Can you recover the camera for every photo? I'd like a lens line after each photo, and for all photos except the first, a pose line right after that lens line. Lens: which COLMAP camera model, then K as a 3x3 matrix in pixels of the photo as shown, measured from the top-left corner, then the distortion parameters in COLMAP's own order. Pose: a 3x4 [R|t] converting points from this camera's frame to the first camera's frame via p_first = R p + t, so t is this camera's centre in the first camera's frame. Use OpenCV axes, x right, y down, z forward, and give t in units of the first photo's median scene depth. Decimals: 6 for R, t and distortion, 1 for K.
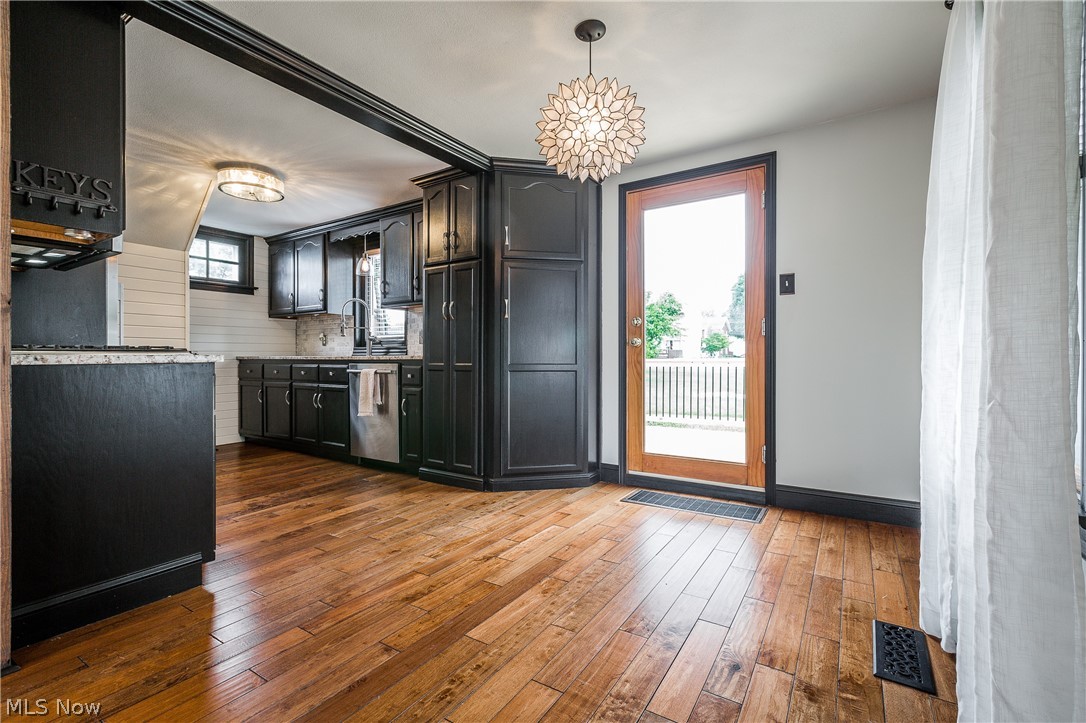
lens RADIAL K [[487.1, 0, 508.3], [0, 487.1, 362.2], [0, 0, 1]] dist [0.000662, 0.000211]
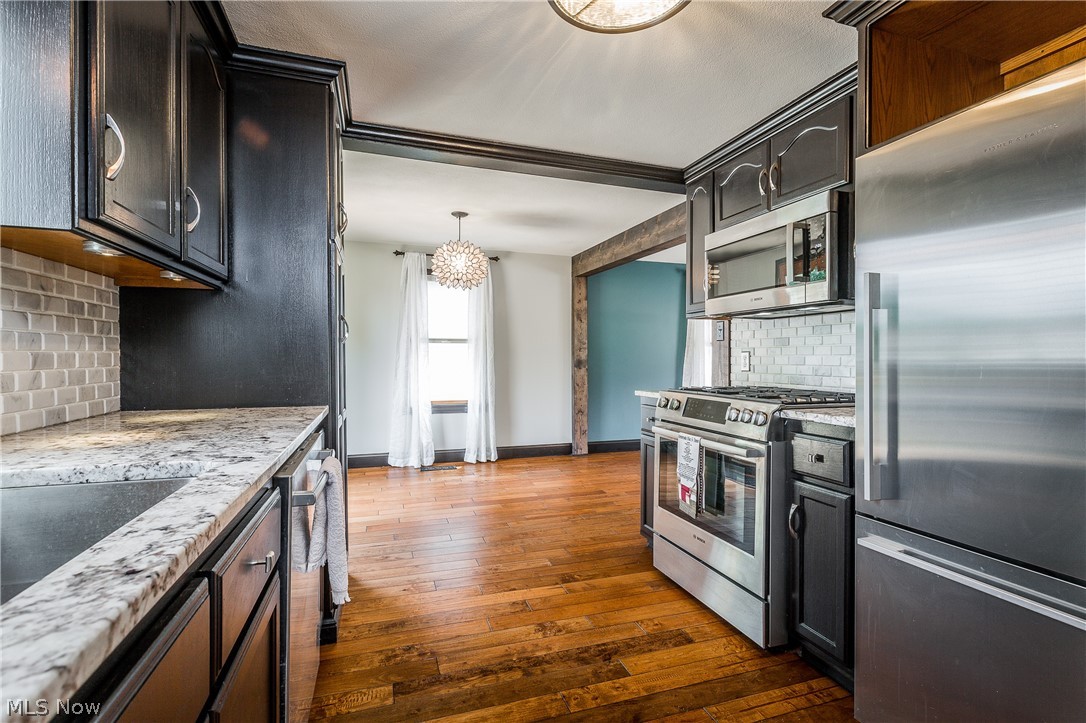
lens RADIAL K [[497.4, 0, 543.0], [0, 497.4, 361.5], [0, 0, 1]] dist [0.001297, 0.000184]
pose [[-0.811596, -0.005751, 0.584191, -0.612520], [0.005980, 0.999817, 0.018150, -0.065211], [-0.584189, 0.018224, -0.811413, 1.175740]]
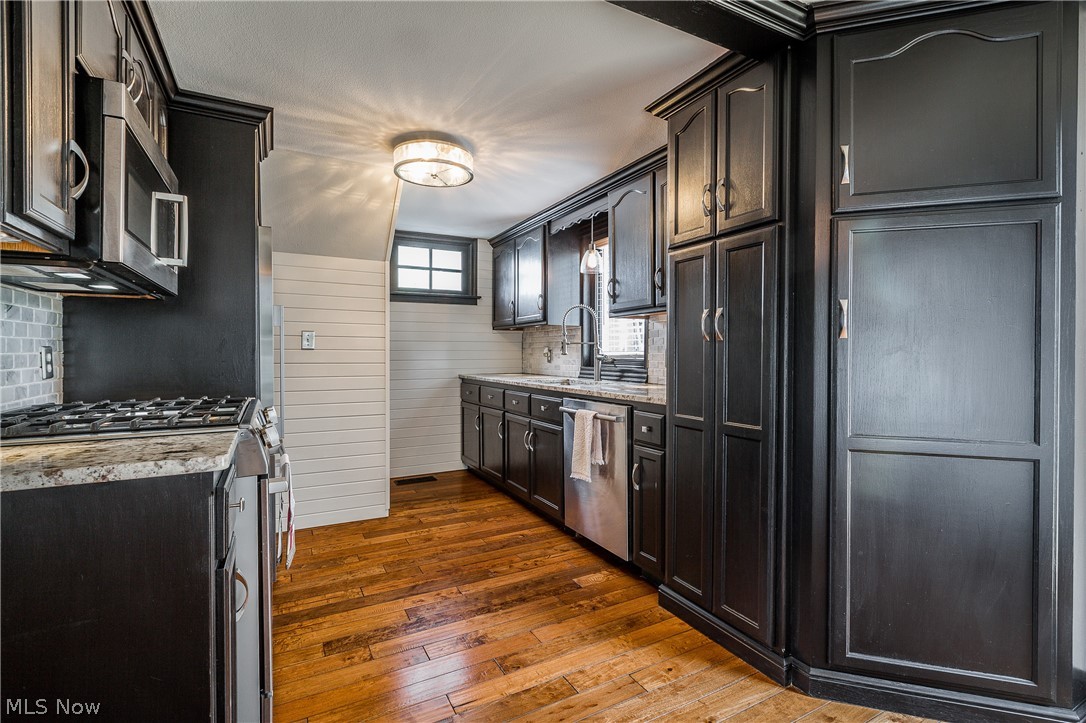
lens RADIAL K [[482.4, 0, 524.0], [0, 482.4, 357.7], [0, 0, 1]] dist [-0.000777, 0.000068]
pose [[0.885094, 0.003981, -0.465395, -0.049180], [-0.004744, 0.999989, -0.000469, -0.057400], [0.465388, 0.002623, 0.885103, 0.355978]]
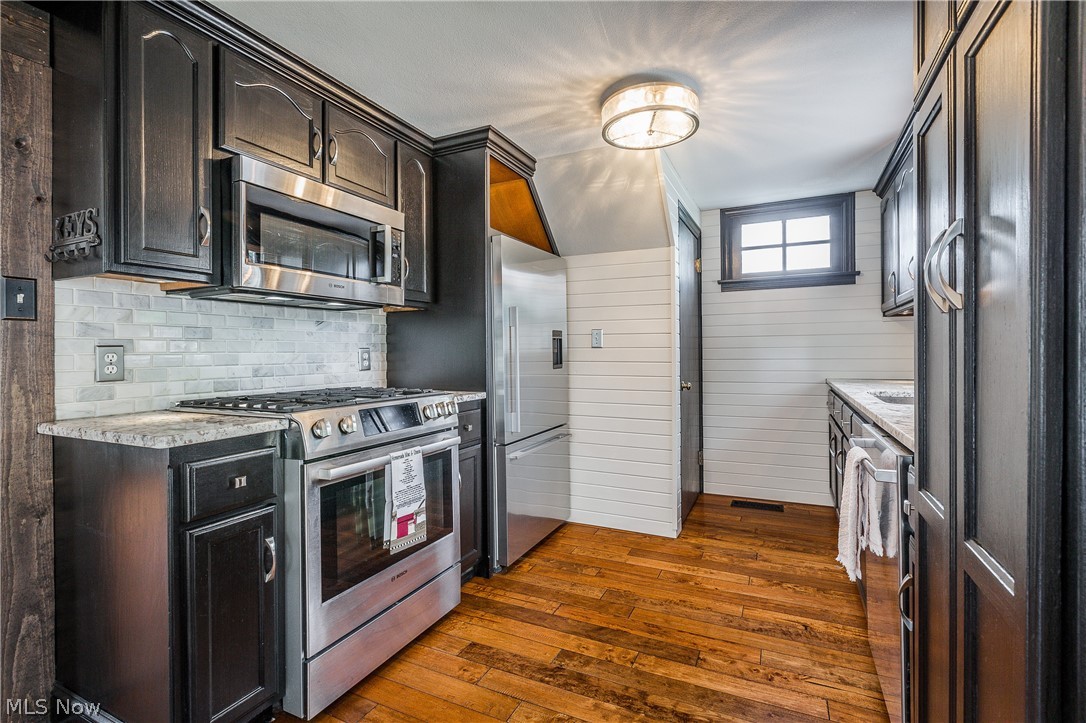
lens RADIAL K [[482.9, 0, 561.7], [0, 482.9, 353.8], [0, 0, 1]] dist [0.000398, 0.000067]
pose [[0.190984, 0.001076, -0.981593, 0.039360], [-0.005479, 0.999985, 0.000031, -0.059832], [0.981578, 0.005372, 0.190987, 0.681455]]
